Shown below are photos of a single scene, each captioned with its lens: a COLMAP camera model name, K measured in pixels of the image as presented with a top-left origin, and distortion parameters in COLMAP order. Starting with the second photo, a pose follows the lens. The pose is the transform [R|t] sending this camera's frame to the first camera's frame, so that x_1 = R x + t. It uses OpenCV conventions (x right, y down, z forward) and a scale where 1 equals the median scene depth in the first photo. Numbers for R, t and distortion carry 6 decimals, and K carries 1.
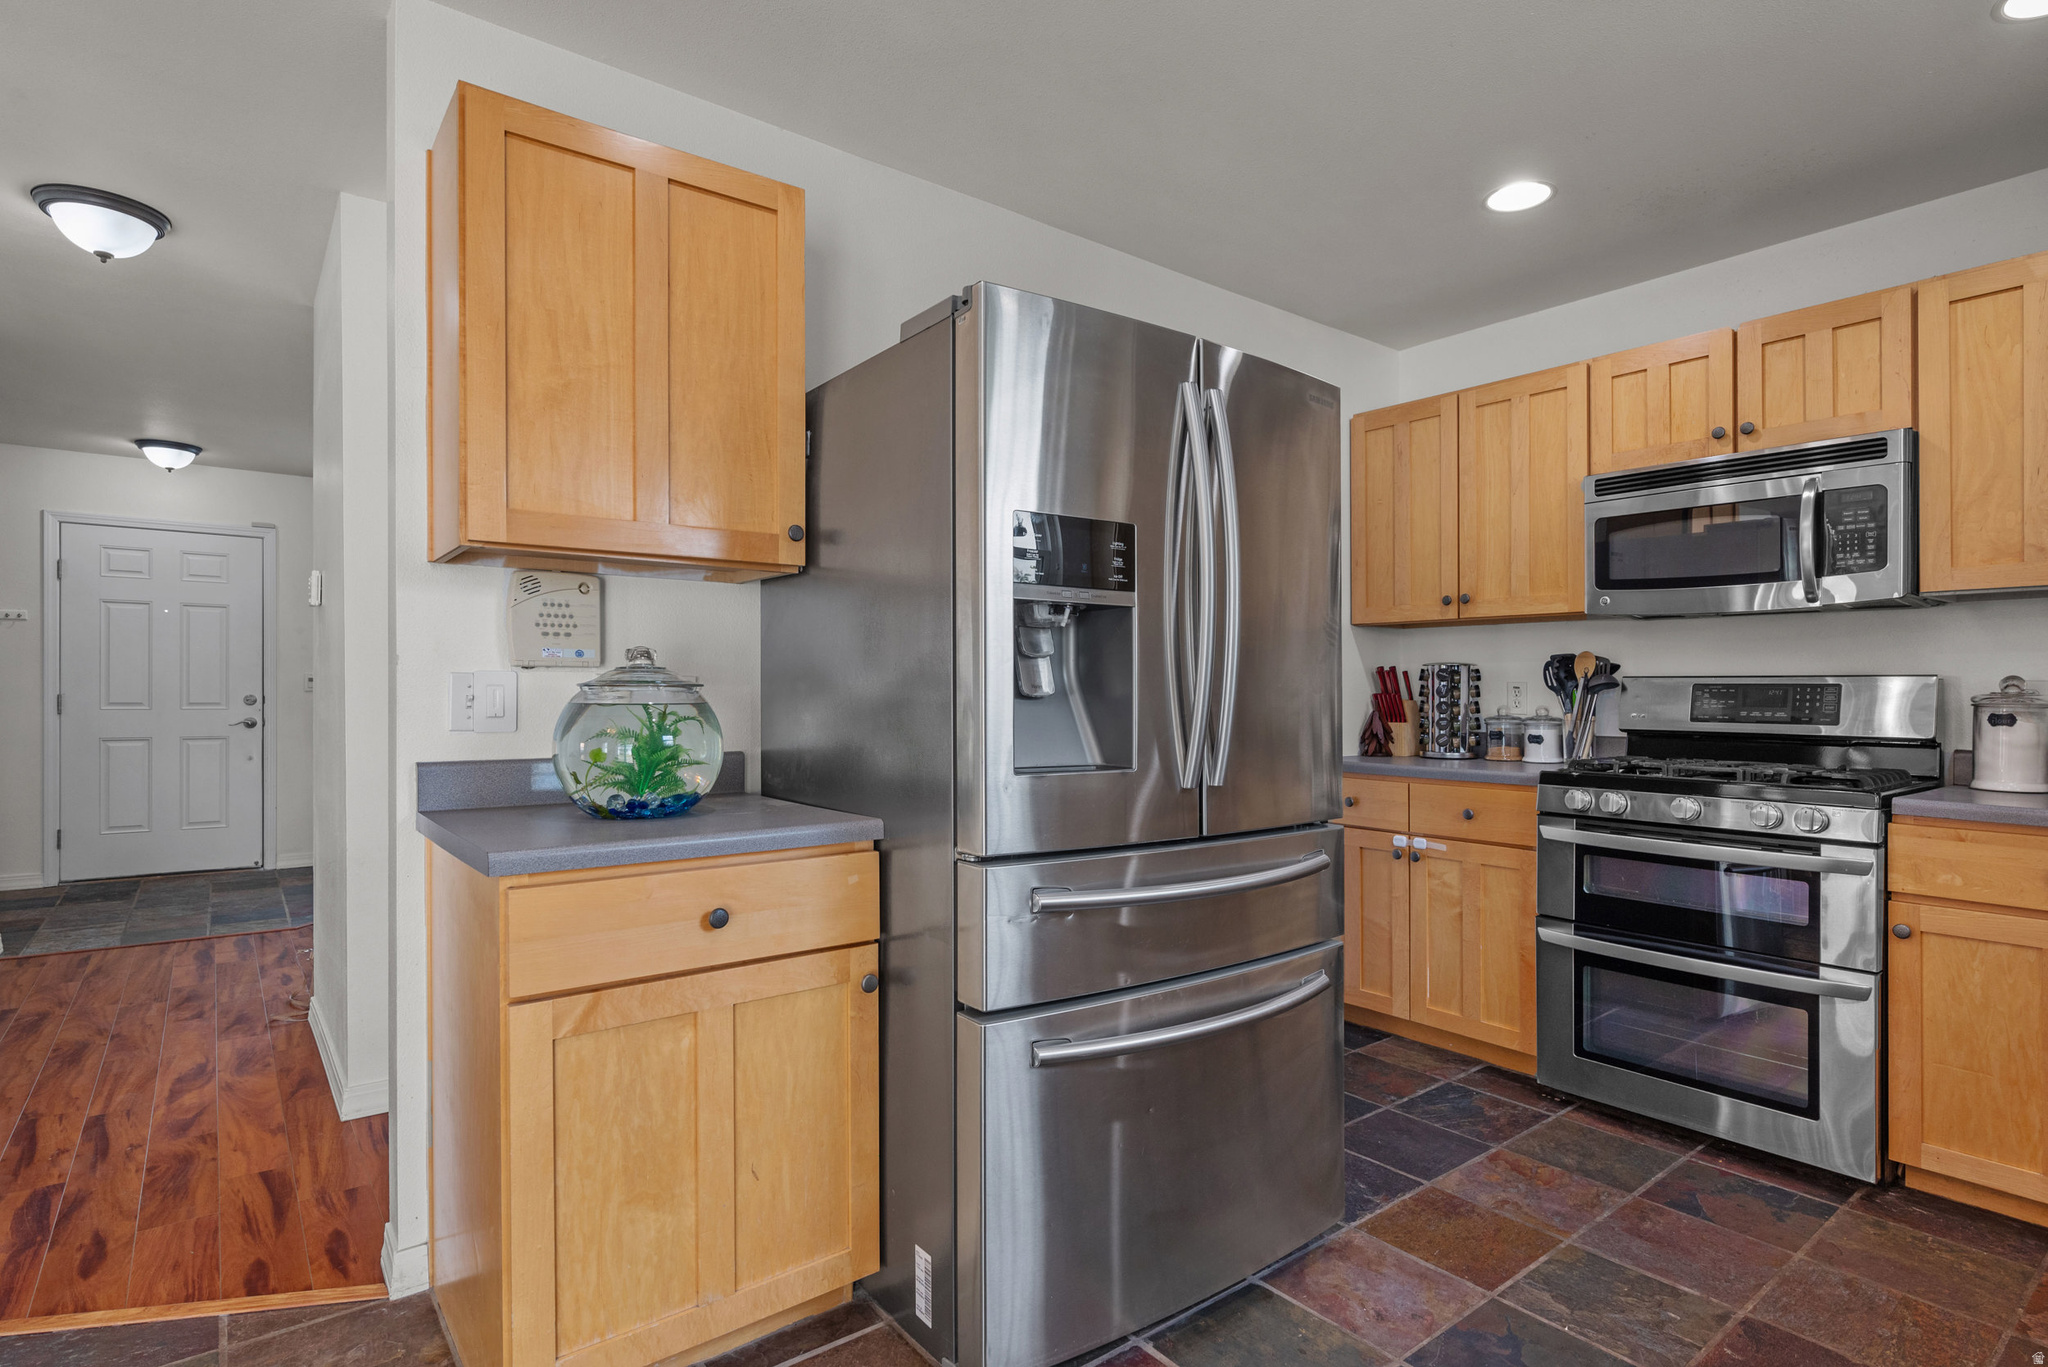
lens RADIAL K [[1030.7, 0, 1024.0], [0, 1030.7, 683.5], [0, 0, 1]] dist [-0.001926, -0.000166]
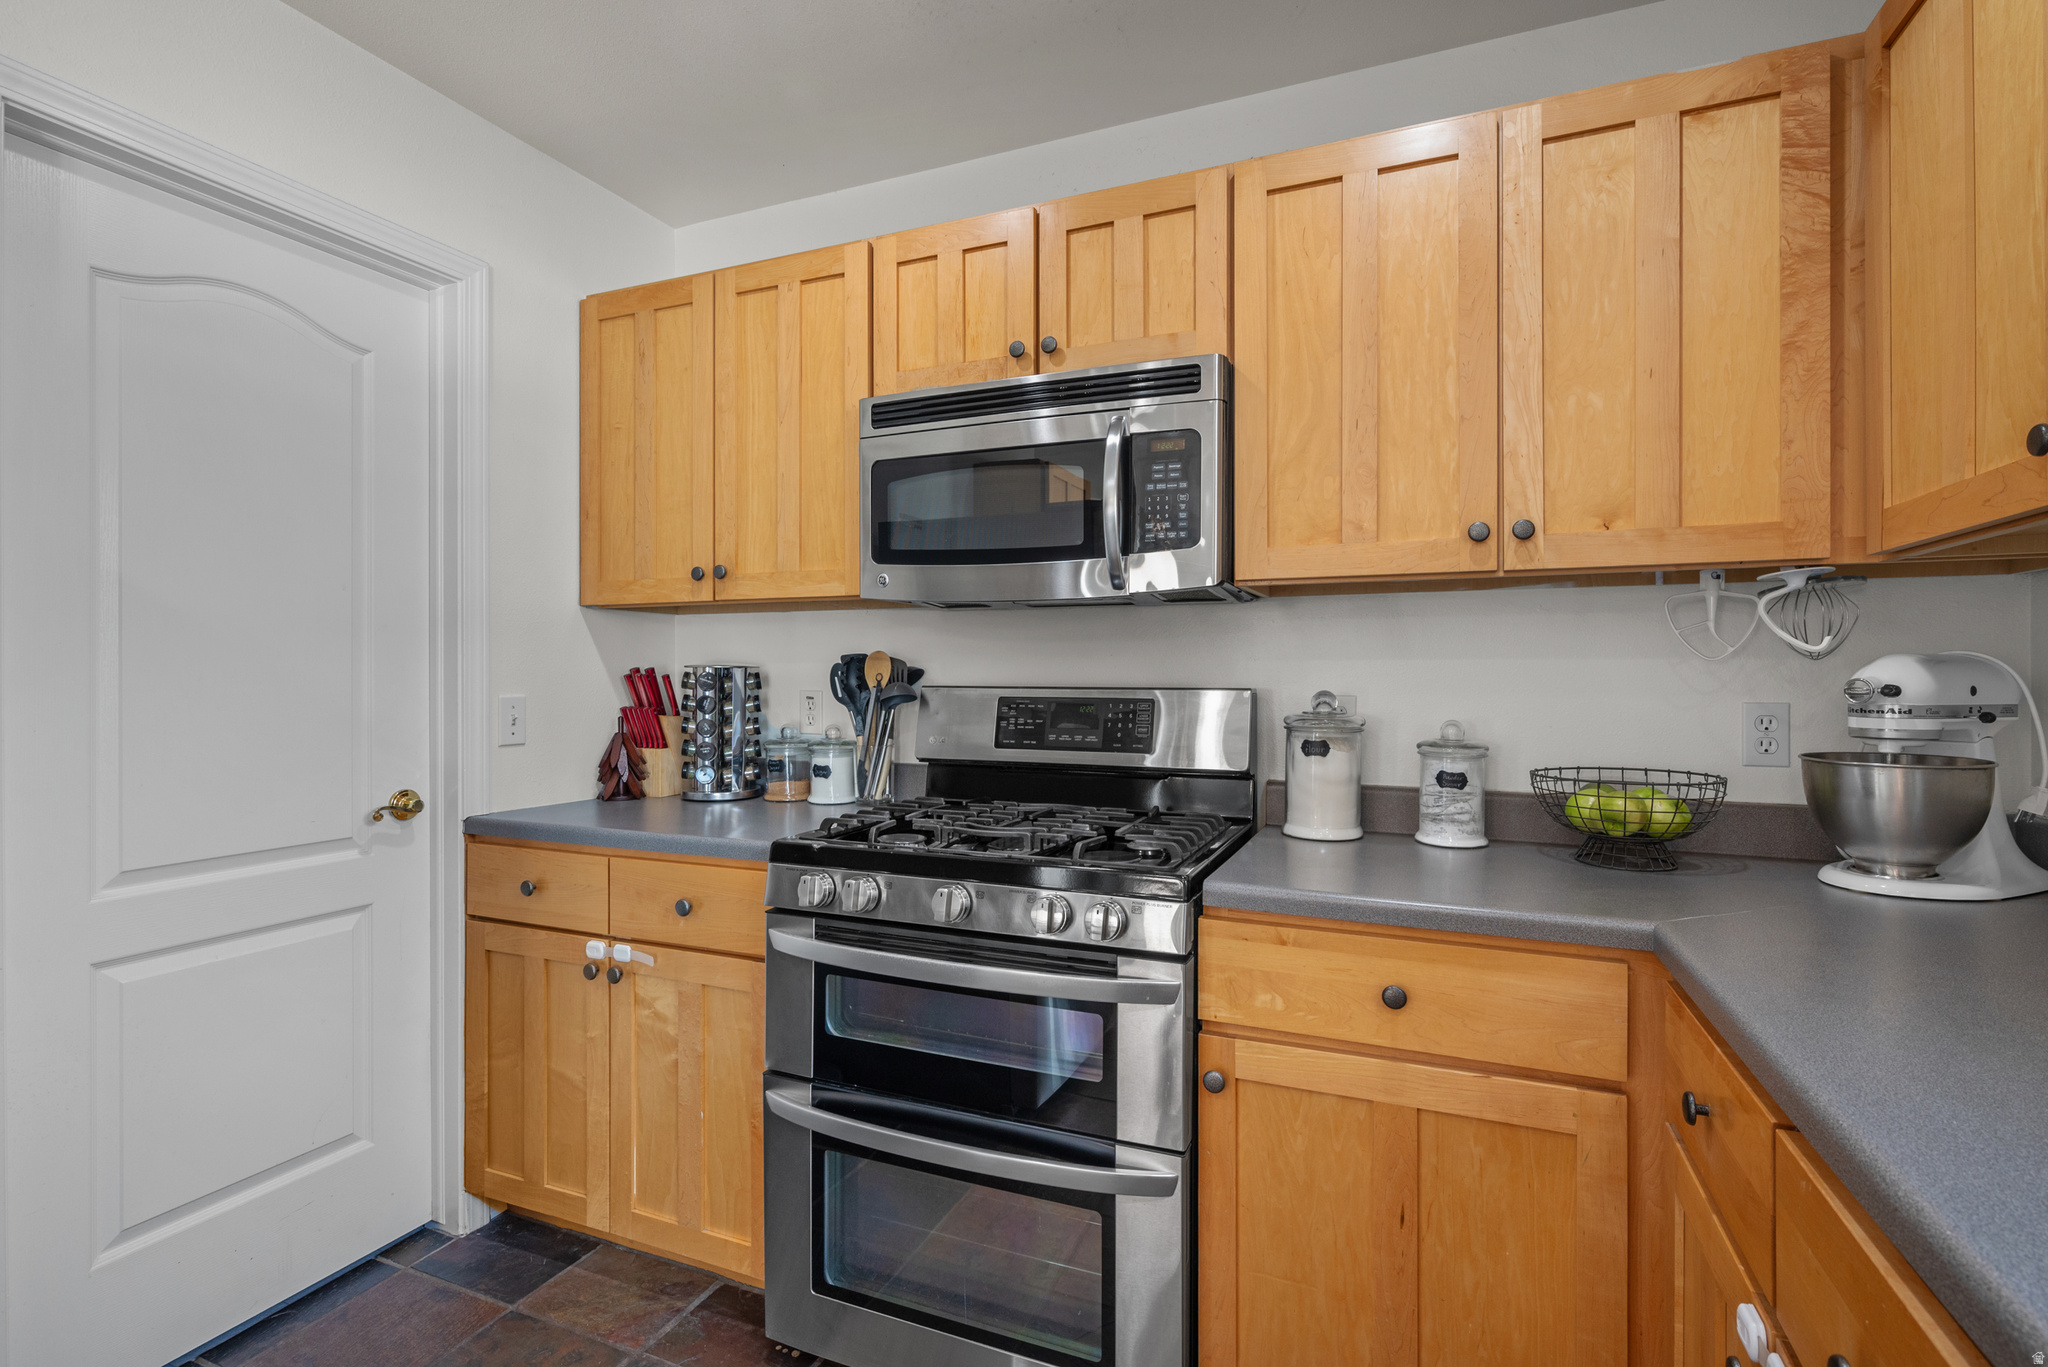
lens RADIAL K [[962.1, 0, 1024.0], [0, 962.1, 683.5], [0, 0, 1]] dist [0.000227, -0.000354]
pose [[0.874328, -0.008403, 0.485262, 0.371919], [0.000336, 0.999860, 0.016708, -0.023922], [-0.485335, -0.014445, 0.874209, 0.432979]]
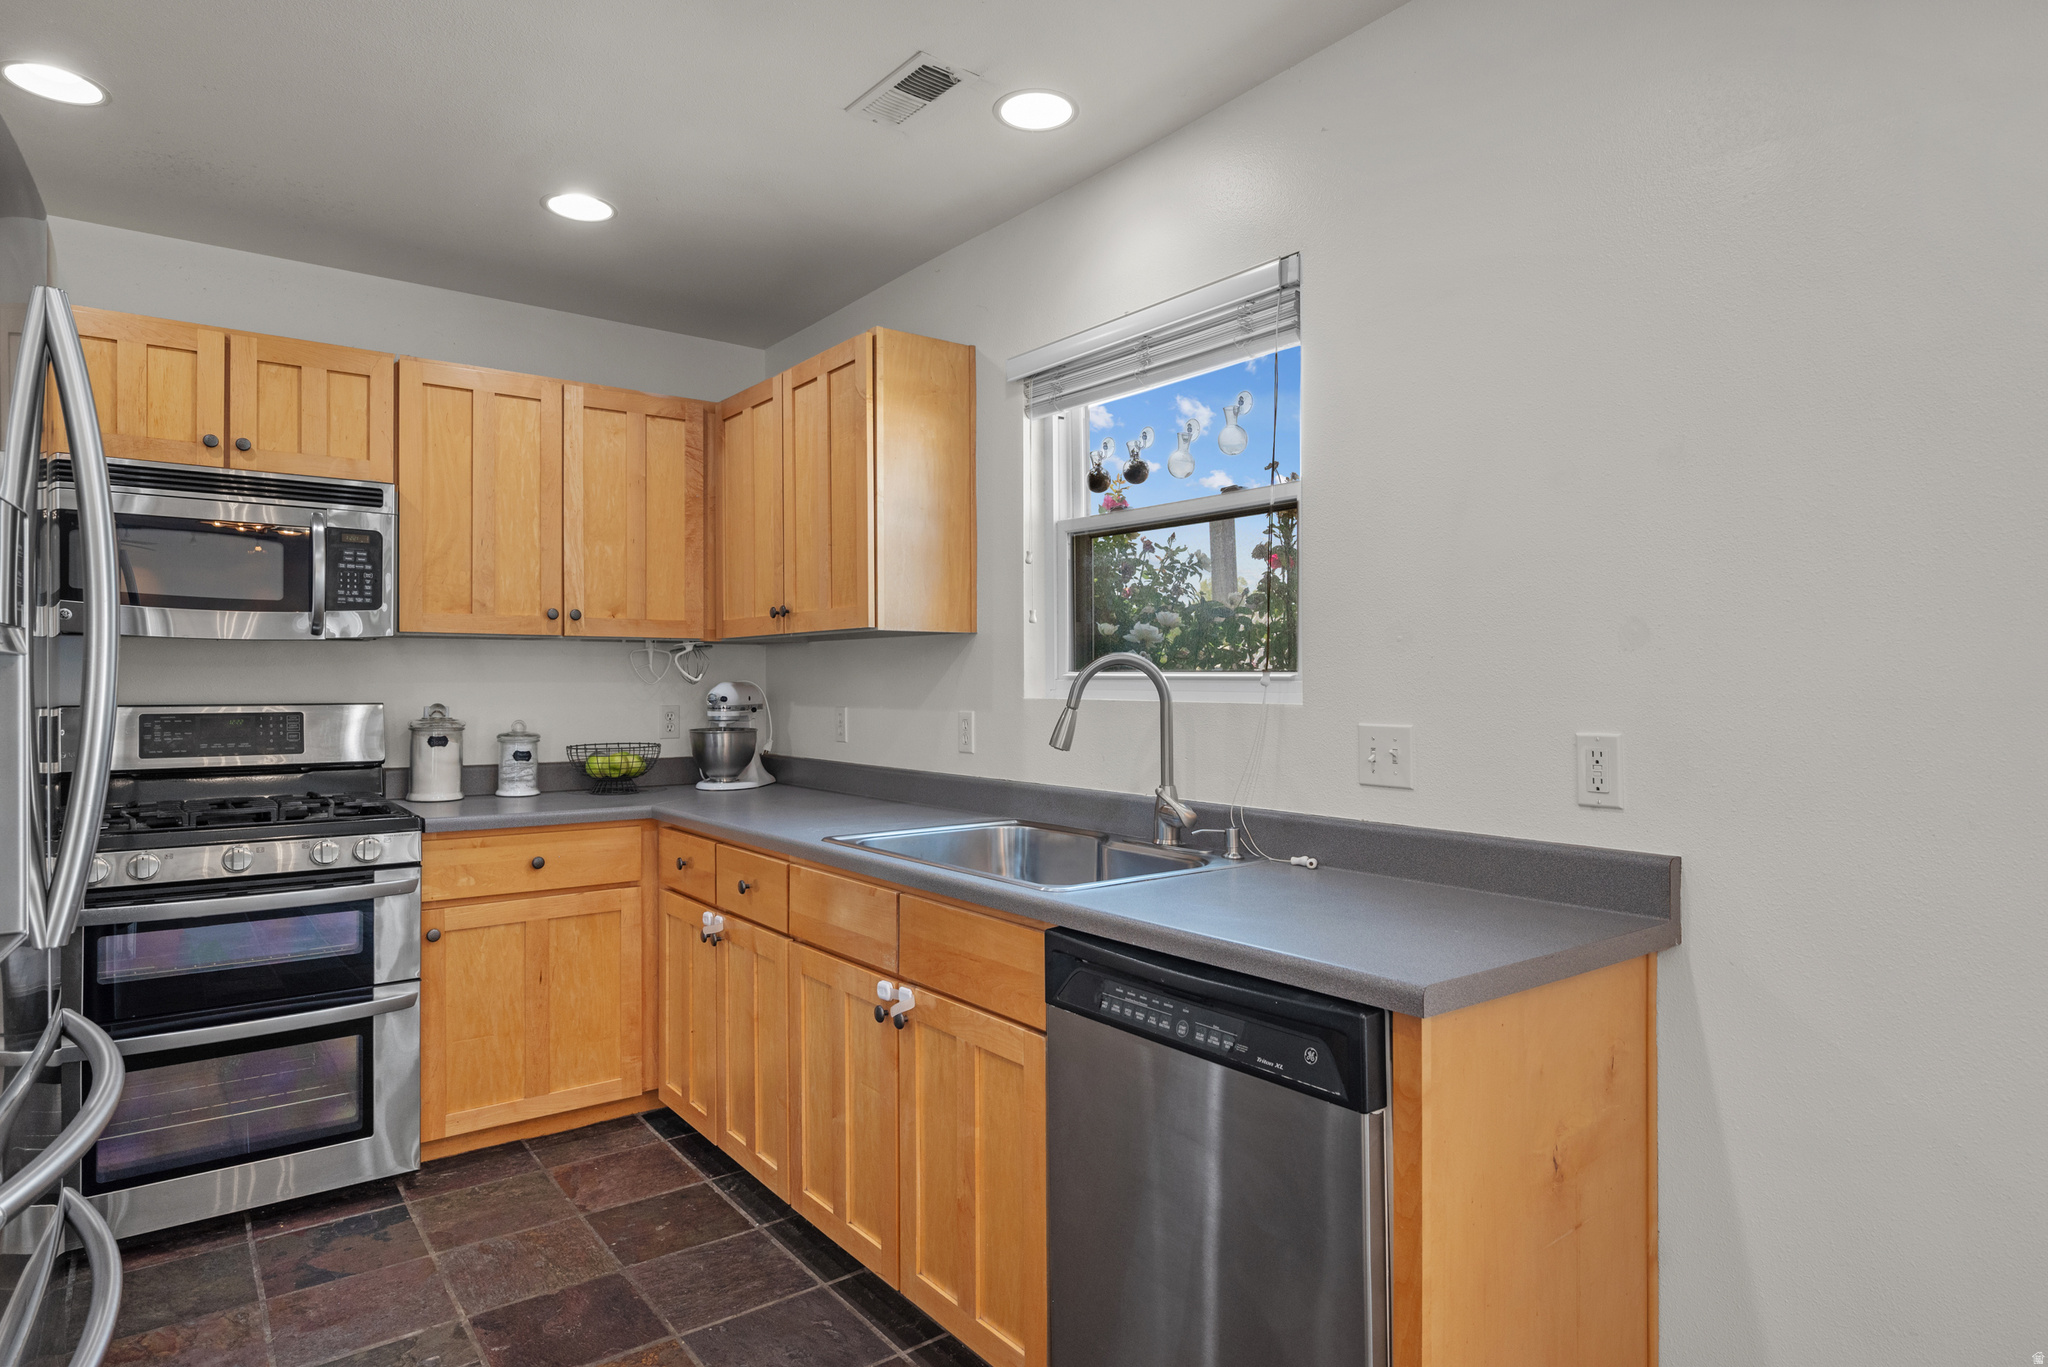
lens RADIAL K [[1152.0, 0, 1025.7], [0, 1152.0, 649.9], [0, 0, 1]] dist [0.000658, 0.000155]
pose [[0.014994, 0.020271, 0.999682, -0.348622], [-0.006990, 0.999772, -0.020168, -0.044741], [-0.999863, -0.006686, 0.015132, 0.275171]]
